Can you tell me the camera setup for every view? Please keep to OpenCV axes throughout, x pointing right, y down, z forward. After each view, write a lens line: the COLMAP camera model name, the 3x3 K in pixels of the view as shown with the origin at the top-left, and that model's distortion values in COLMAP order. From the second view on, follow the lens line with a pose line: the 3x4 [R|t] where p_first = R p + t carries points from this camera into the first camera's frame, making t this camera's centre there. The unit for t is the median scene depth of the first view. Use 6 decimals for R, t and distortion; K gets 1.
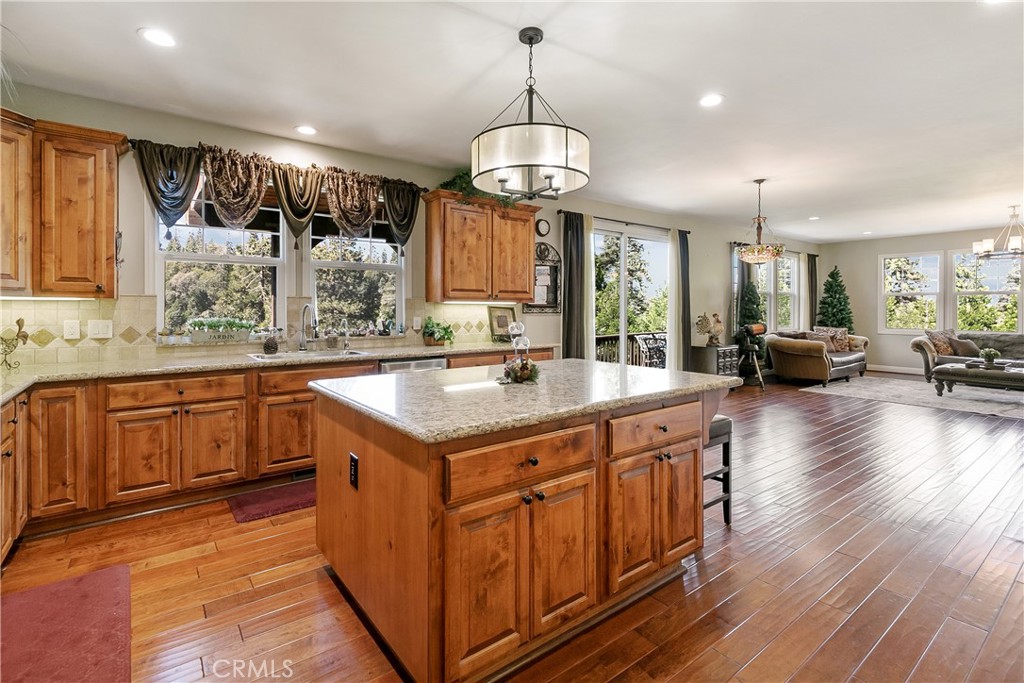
lens RADIAL K [[483.0, 0, 509.4], [0, 483.0, 309.1], [0, 0, 1]] dist [0.007523, 0.000045]
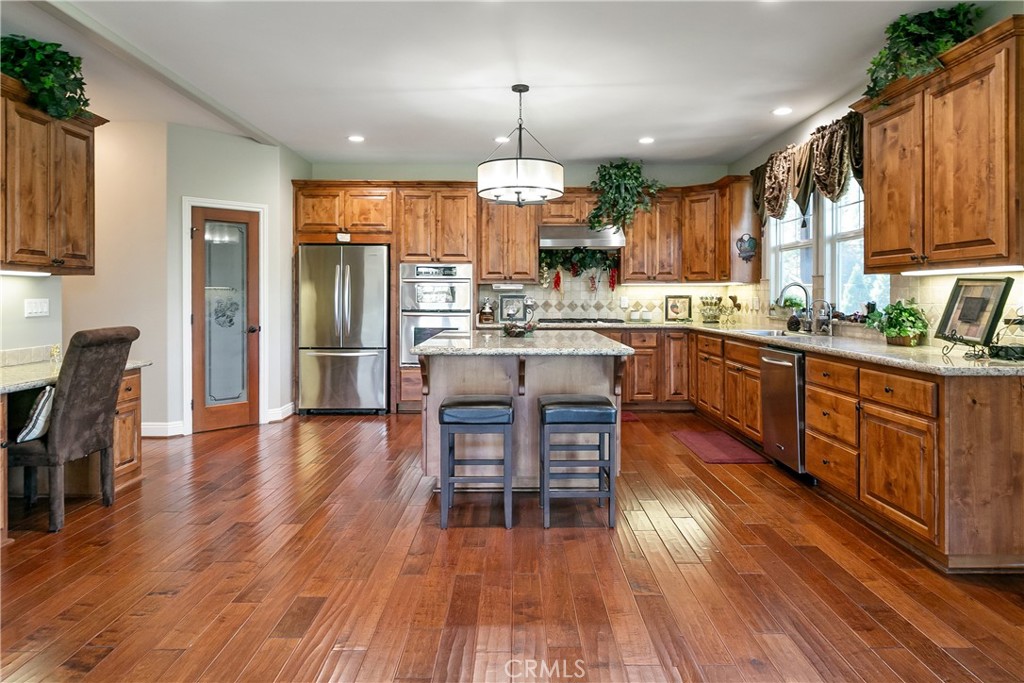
lens RADIAL K [[630.0, 0, 511.8], [0, 630.0, 295.6], [0, 0, 1]] dist [0.001010, -0.000280]
pose [[-0.610635, -0.002466, -0.791908, 1.126792], [-0.003056, 0.999995, -0.000758, 0.021037], [0.791906, 0.001957, -0.610640, 1.580834]]
